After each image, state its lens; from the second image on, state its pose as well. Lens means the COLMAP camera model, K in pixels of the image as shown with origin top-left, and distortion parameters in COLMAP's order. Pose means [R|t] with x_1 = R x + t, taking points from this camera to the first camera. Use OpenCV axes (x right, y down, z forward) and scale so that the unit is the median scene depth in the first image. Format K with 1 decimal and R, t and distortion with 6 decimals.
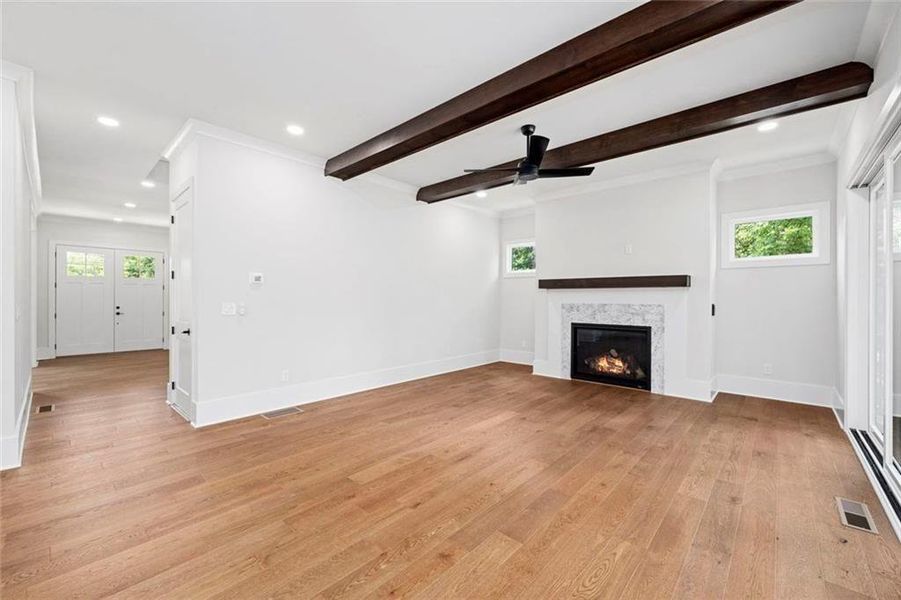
lens RADIAL K [[361.2, 0, 453.5], [0, 361.2, 298.8], [0, 0, 1]] dist [0.001191, -0.000038]
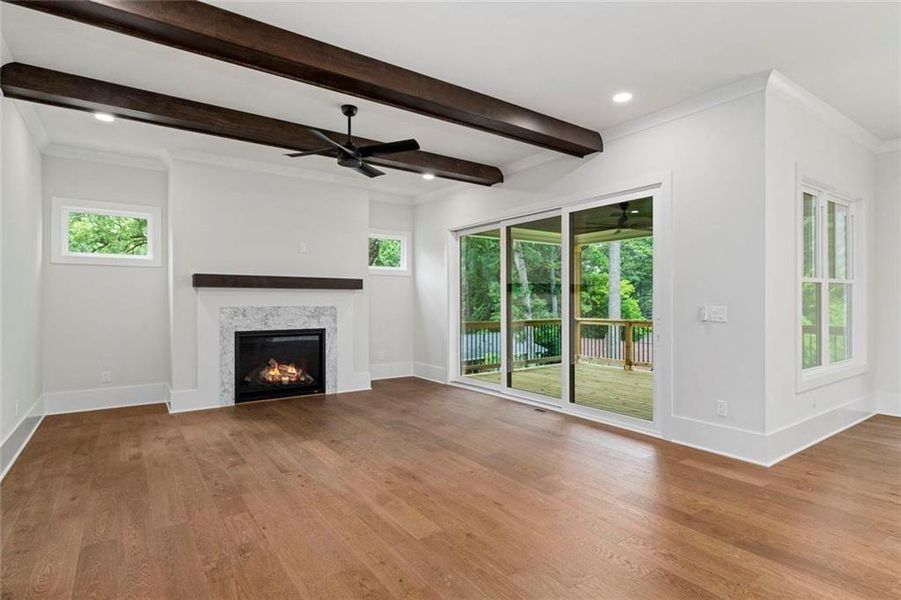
lens RADIAL K [[464.1, 0, 452.7], [0, 464.1, 303.3], [0, 0, 1]] dist [0.001077, 0.000593]
pose [[0.220545, -0.007404, 0.975349, -0.631013], [0.002337, 0.999972, 0.007063, -0.000484], [-0.975374, 0.000721, 0.220556, 0.375980]]
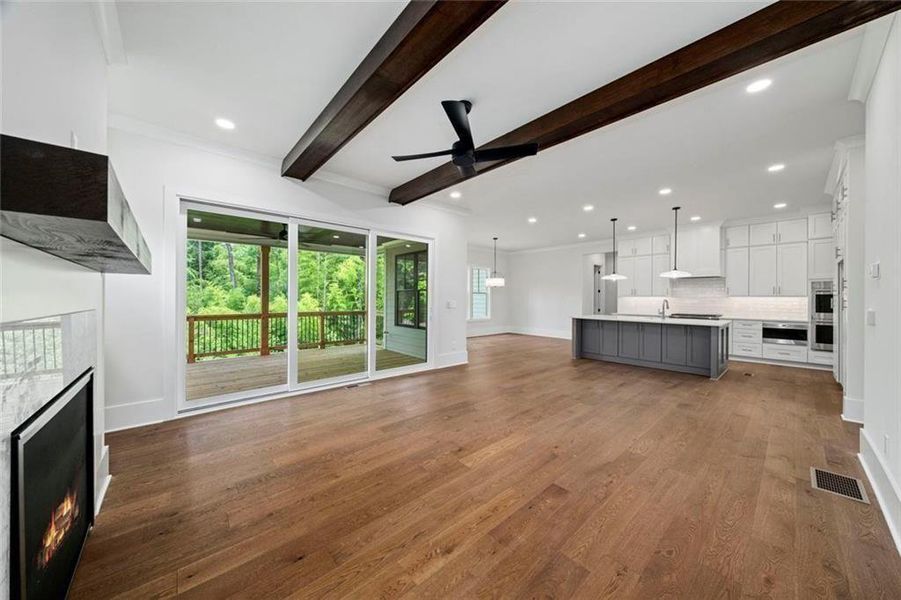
lens RADIAL K [[312.4, 0, 448.4], [0, 312.4, 299.9], [0, 0, 1]] dist [-0.001059, -0.000023]
pose [[-0.993984, -0.006729, 0.109319, 0.115544], [-0.005665, 0.999934, 0.010034, -0.004911], [-0.109380, 0.009355, -0.993956, 1.311410]]
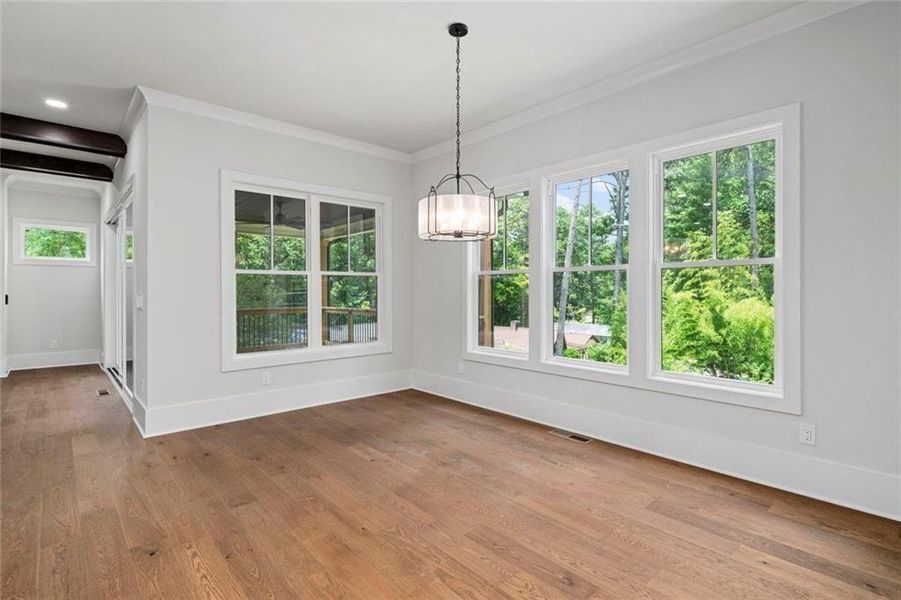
lens RADIAL K [[447.2, 0, 453.6], [0, 447.2, 294.9], [0, 0, 1]] dist [0.004977, 0.000902]
pose [[0.106936, -0.010644, 0.994209, -0.549984], [-0.002676, 0.999936, 0.010994, -0.004668], [-0.994262, -0.003836, 0.106901, -0.566679]]
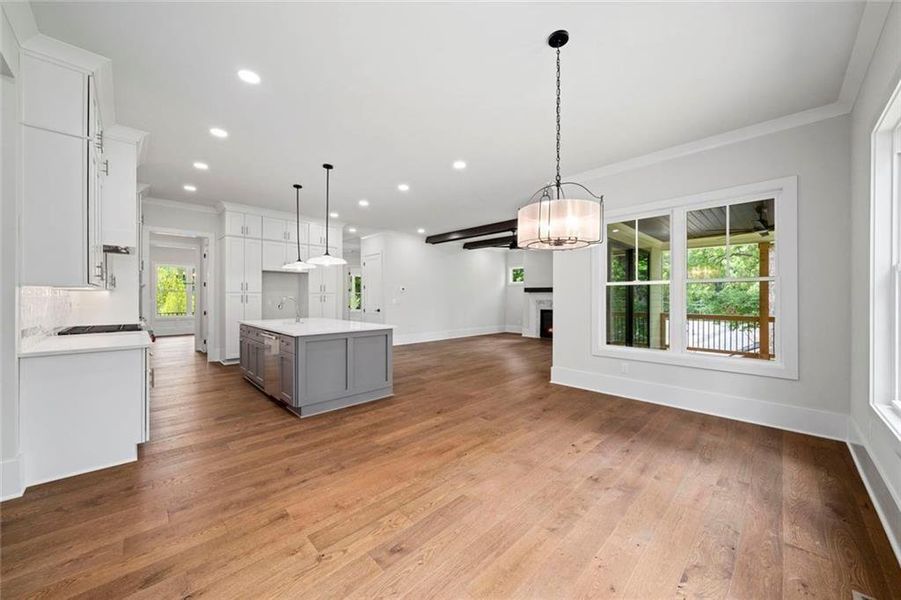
lens RADIAL K [[329.0, 0, 455.0], [0, 329.0, 300.2], [0, 0, 1]] dist [0.001651, -0.000072]
pose [[0.998254, 0.003745, -0.058949, -0.044012], [-0.002959, 0.999906, 0.013414, -0.007033], [0.058994, -0.013216, 0.998171, -0.975707]]
